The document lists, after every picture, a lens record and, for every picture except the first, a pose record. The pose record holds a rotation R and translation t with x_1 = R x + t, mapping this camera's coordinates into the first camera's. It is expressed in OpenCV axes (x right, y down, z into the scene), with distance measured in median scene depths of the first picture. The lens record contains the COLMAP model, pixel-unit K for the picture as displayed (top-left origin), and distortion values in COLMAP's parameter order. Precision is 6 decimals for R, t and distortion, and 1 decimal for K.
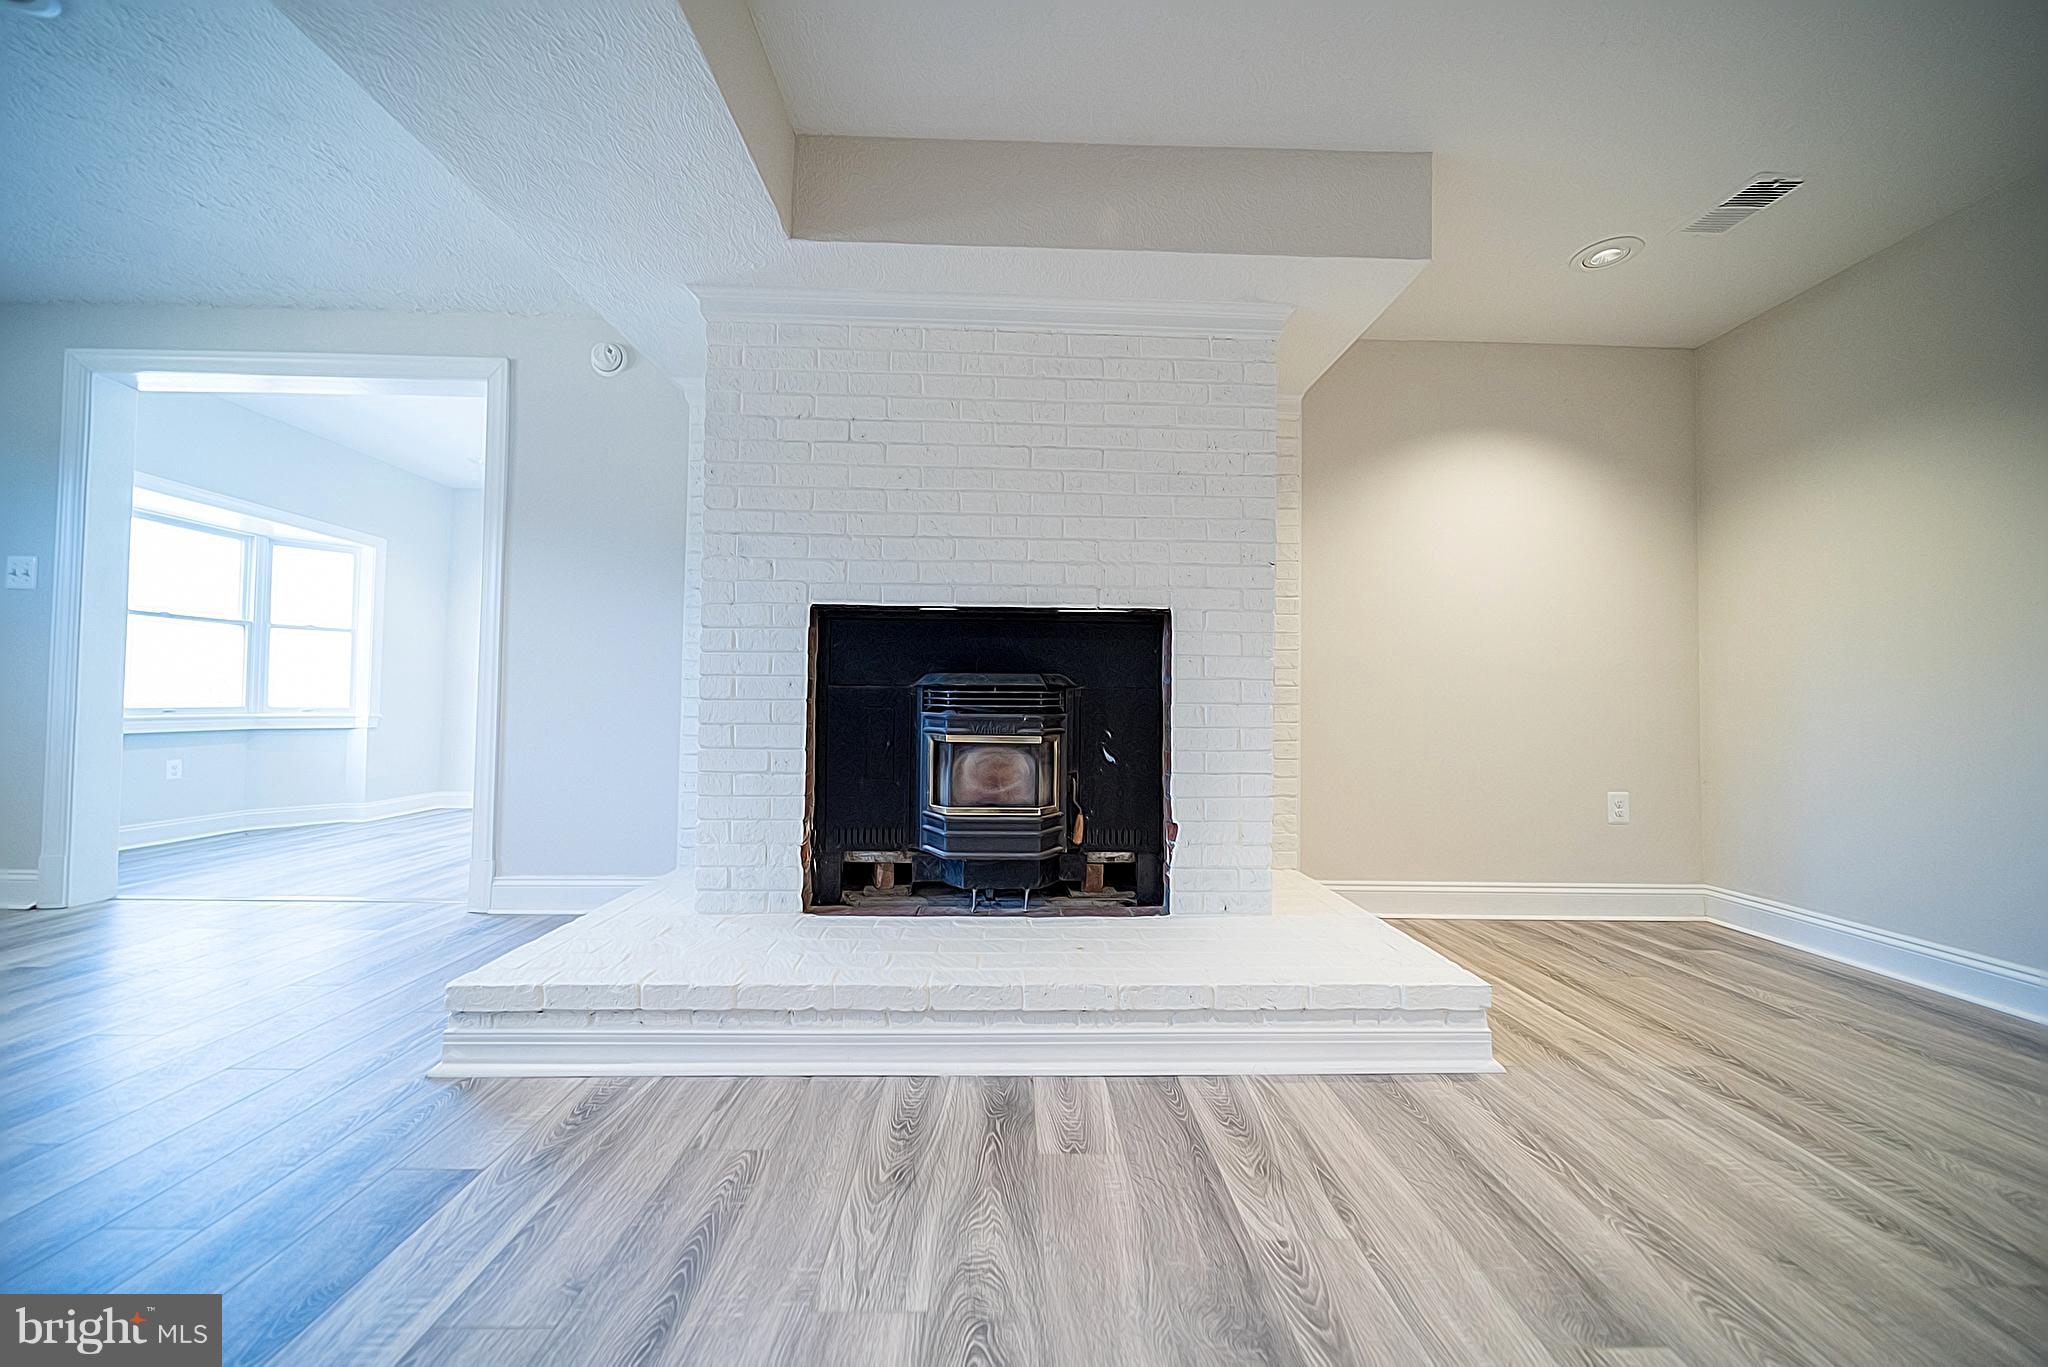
lens RADIAL K [[733.8, 0, 1024.0], [0, 733.8, 683.5], [0, 0, 1]] dist [-0.002989, -0.000218]
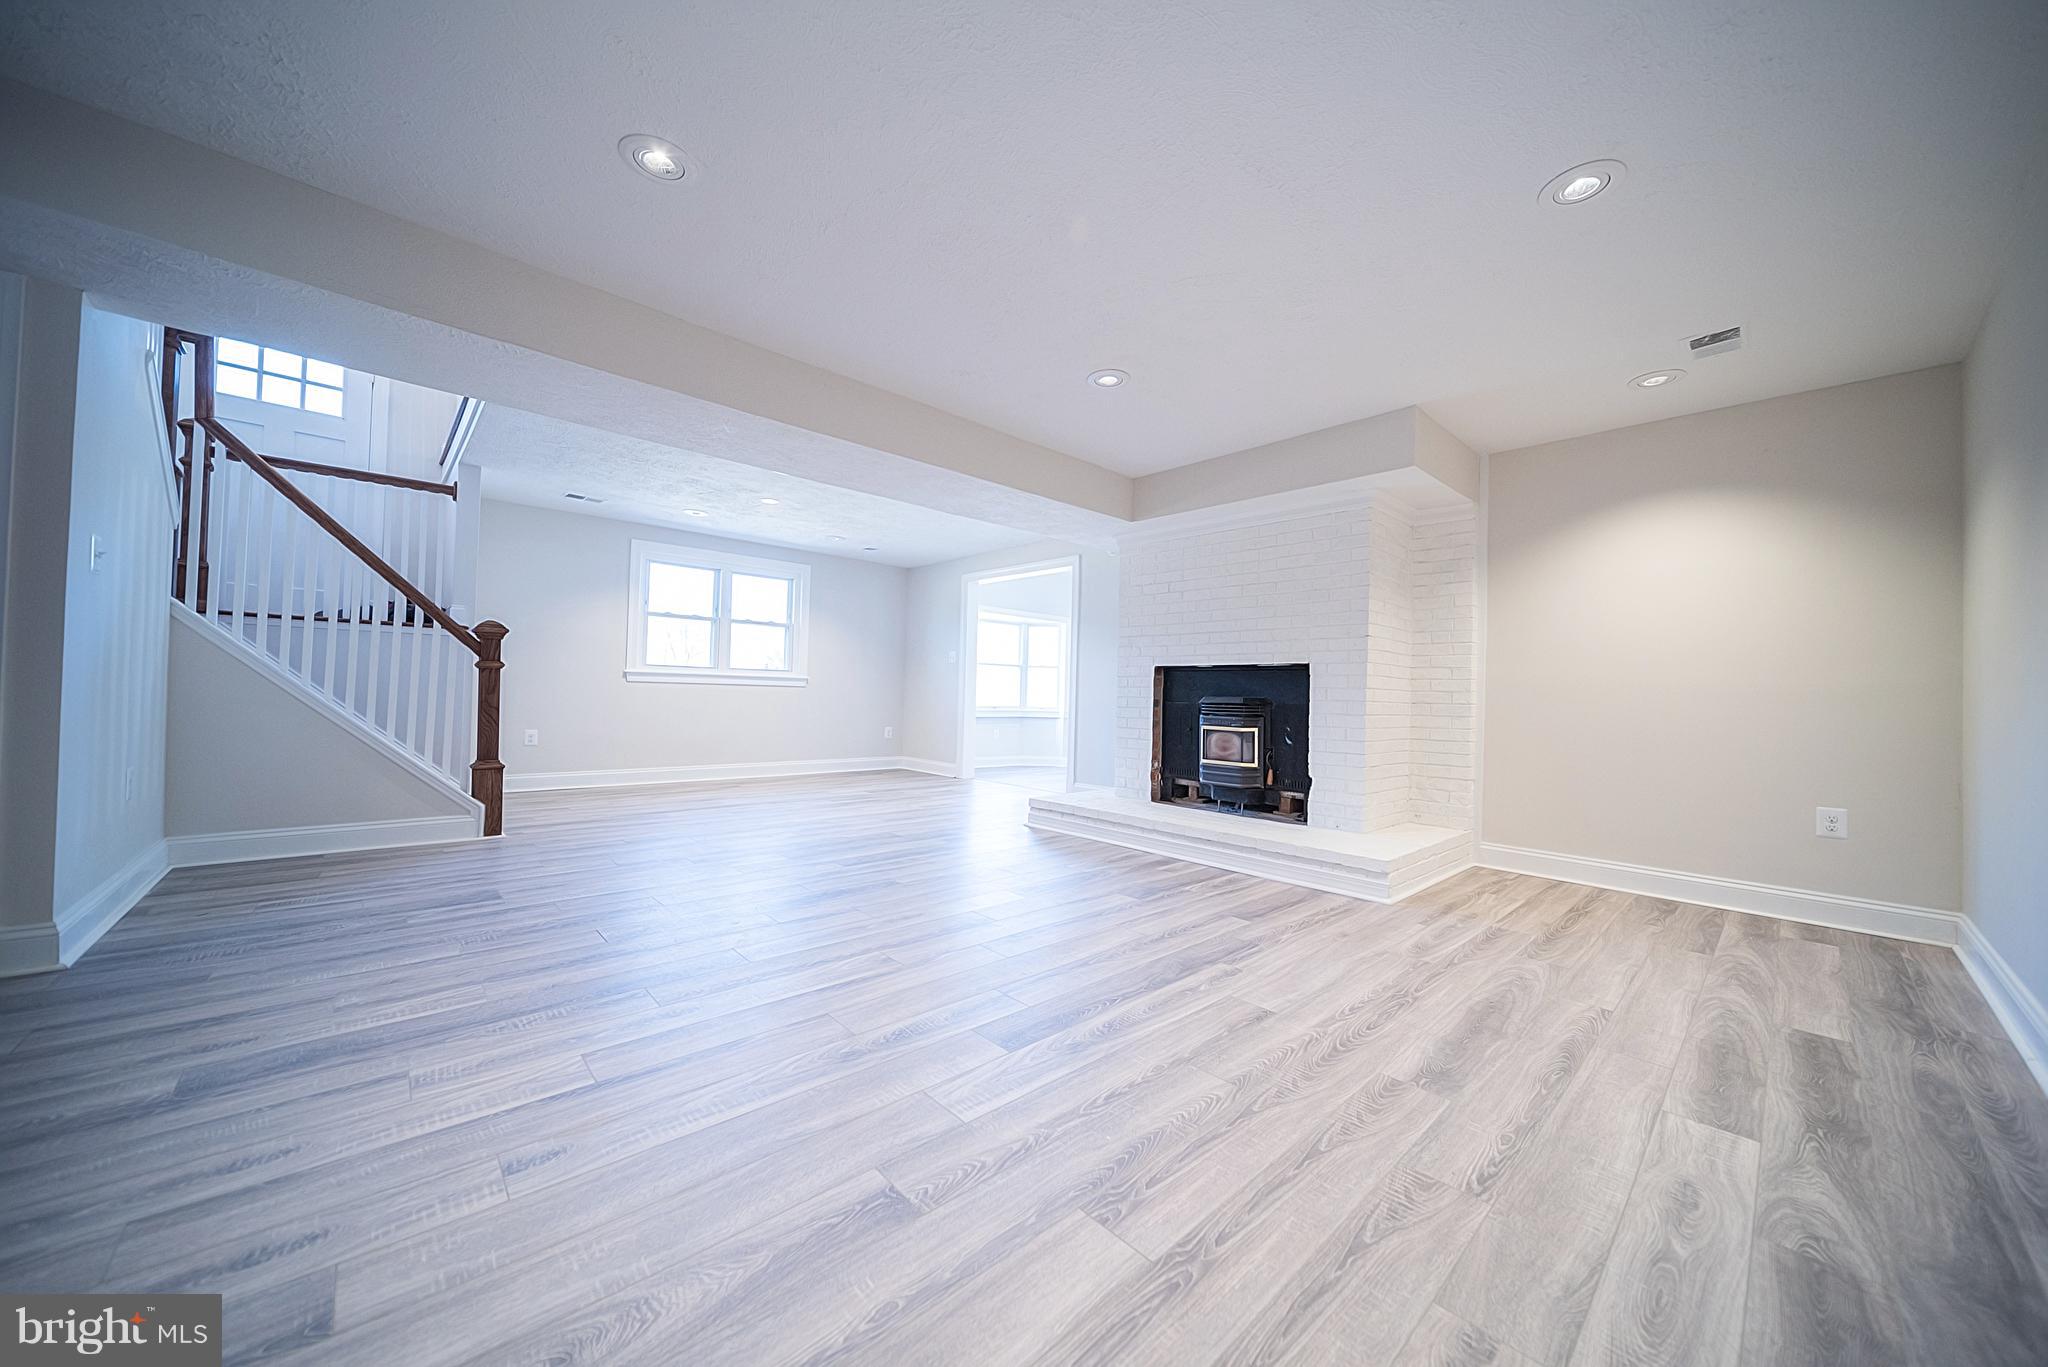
lens RADIAL K [[733.8, 0, 1024.0], [0, 733.8, 683.5], [0, 0, 1]] dist [-0.002989, -0.000218]
pose [[0.654689, -0.007691, -0.755859, 1.097471], [0.002742, 0.999966, -0.007800, -0.034977], [0.755894, 0.003034, 0.654687, -0.748570]]
